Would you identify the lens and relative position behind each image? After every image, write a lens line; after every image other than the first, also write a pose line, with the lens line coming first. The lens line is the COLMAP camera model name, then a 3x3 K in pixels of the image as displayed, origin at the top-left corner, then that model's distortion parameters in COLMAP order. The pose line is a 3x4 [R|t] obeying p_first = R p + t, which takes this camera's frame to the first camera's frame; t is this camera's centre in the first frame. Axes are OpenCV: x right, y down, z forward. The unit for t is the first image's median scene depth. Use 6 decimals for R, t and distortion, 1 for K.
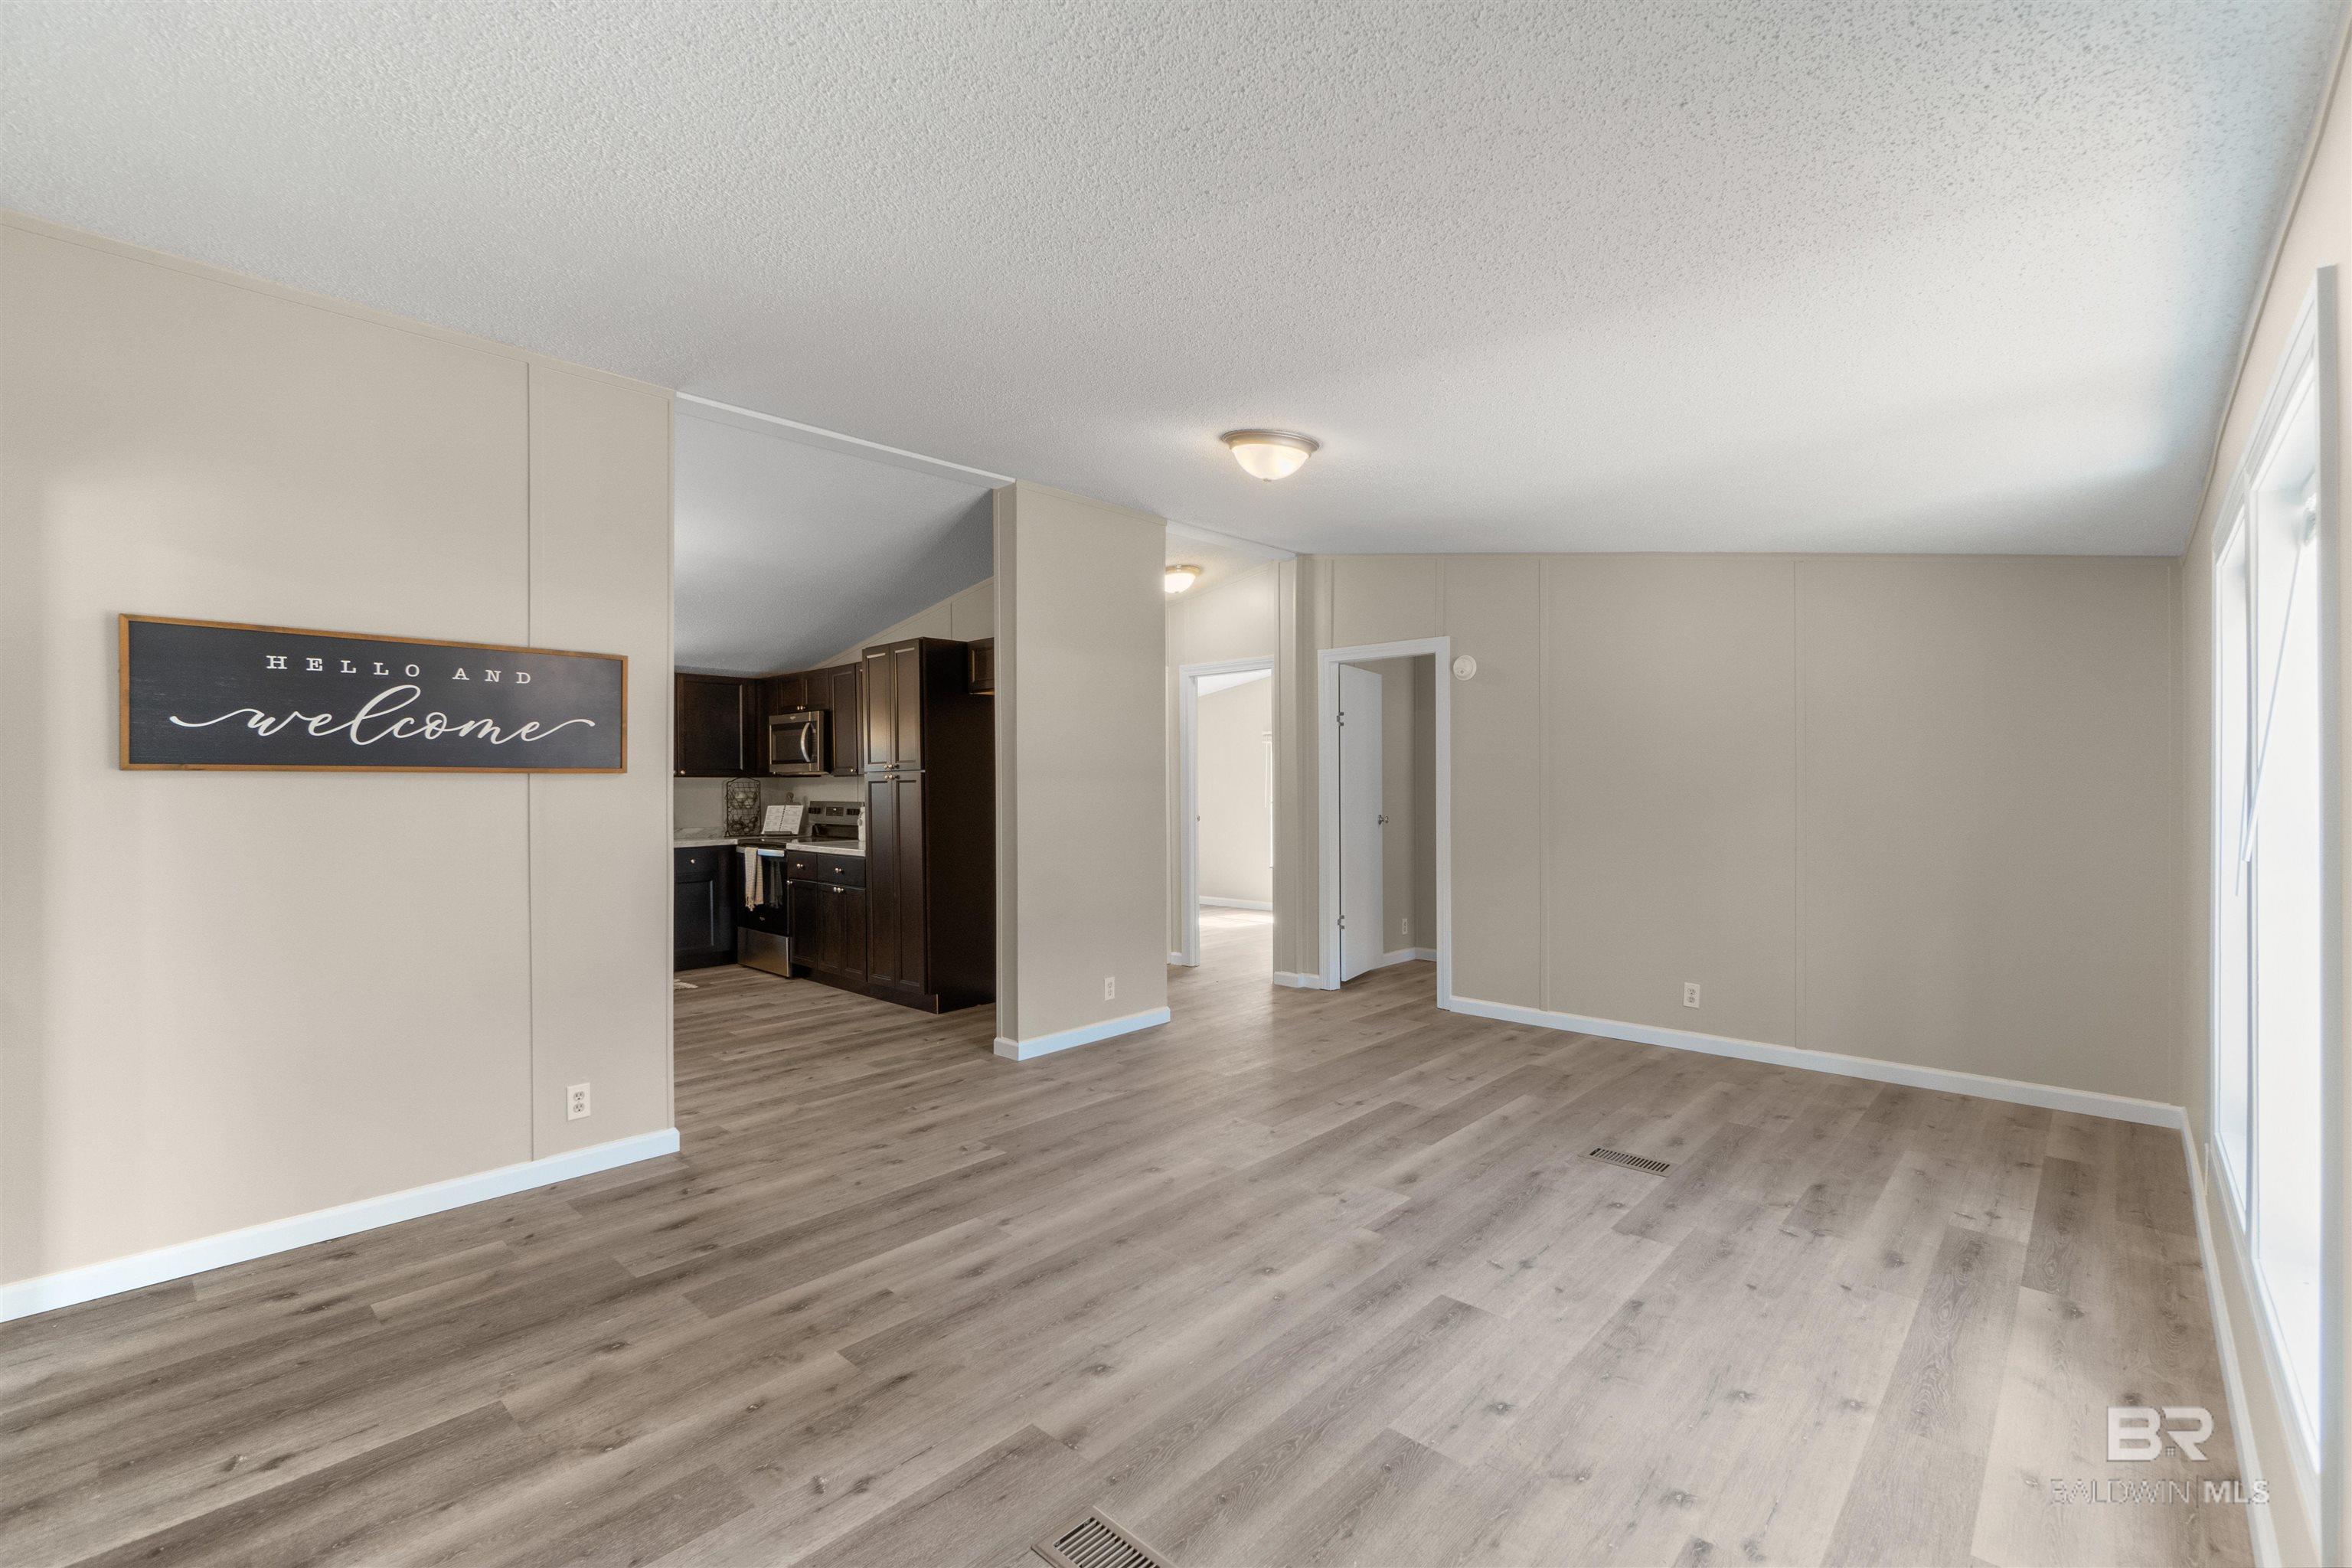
lens RADIAL K [[997.7, 0, 1168.8], [0, 997.7, 790.4], [0, 0, 1]] dist [0.000201, -0.000139]
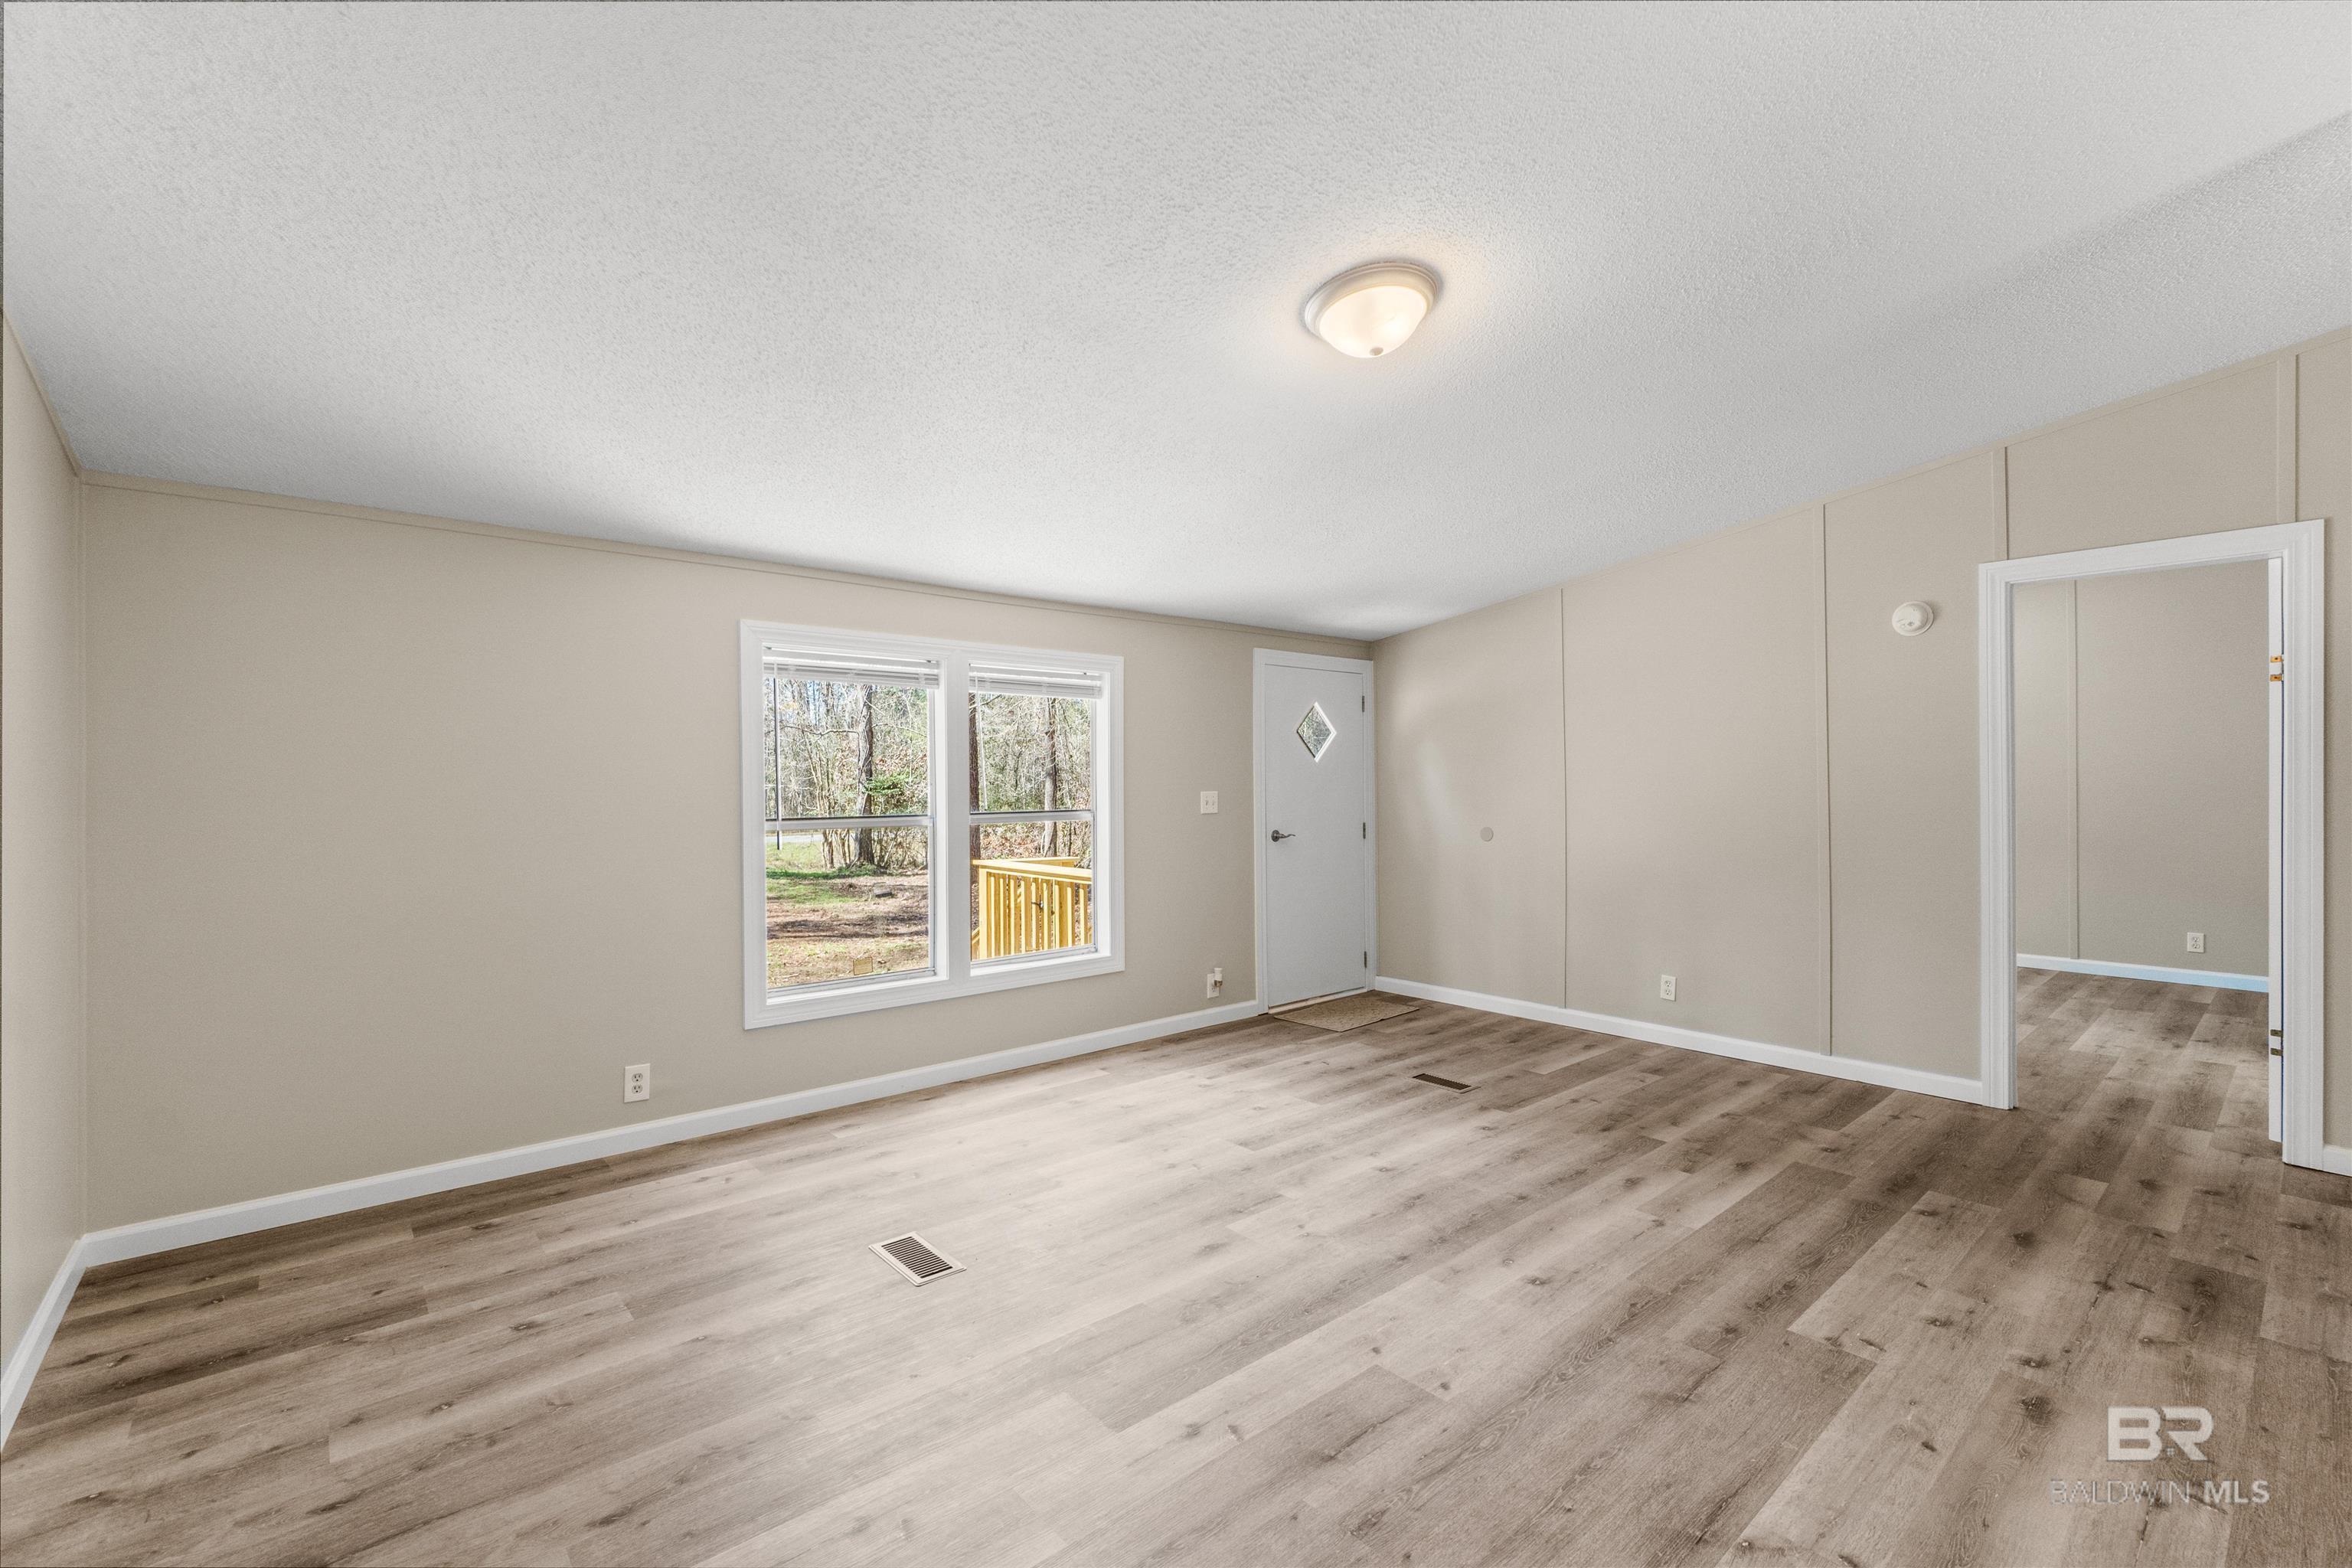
lens RADIAL K [[997.7, 0, 1155.8], [0, 997.7, 775.0], [0, 0, 1]] dist [0.000201, -0.000139]
pose [[-0.992297, 0.008968, 0.123557, 0.201653], [0.008540, 0.999956, -0.003996, -0.006098], [-0.123587, -0.002911, -0.992329, 2.054506]]
